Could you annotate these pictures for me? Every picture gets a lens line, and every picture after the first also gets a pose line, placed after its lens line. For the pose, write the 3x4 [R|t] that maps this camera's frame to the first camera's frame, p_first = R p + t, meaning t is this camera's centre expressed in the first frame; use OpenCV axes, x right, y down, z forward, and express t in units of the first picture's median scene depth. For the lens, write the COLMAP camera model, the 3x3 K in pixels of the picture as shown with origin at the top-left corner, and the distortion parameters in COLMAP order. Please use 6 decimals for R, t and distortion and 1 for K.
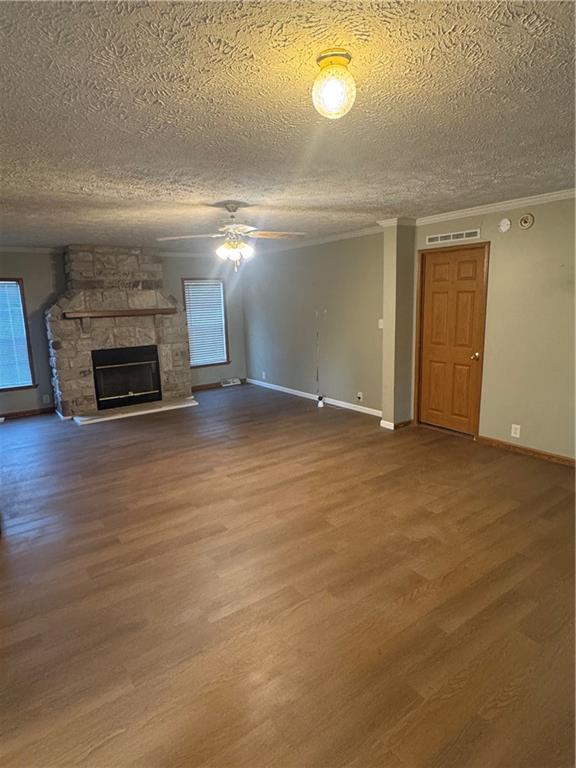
lens RADIAL K [[447.1, 0, 286.4], [0, 447.1, 382.9], [0, 0, 1]] dist [0.000476, 0.000345]
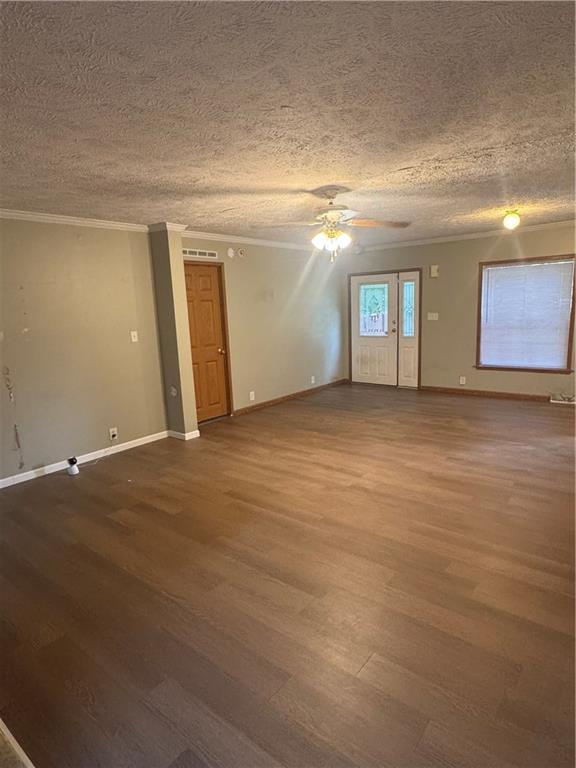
lens RADIAL K [[447.1, 0, 286.4], [0, 447.1, 382.9], [0, 0, 1]] dist [0.000476, 0.000345]
pose [[-0.268566, -0.126264, 0.954950, -0.938236], [0.232865, 0.953457, 0.191557, -0.192829], [-0.934690, 0.273820, -0.226664, 1.264112]]
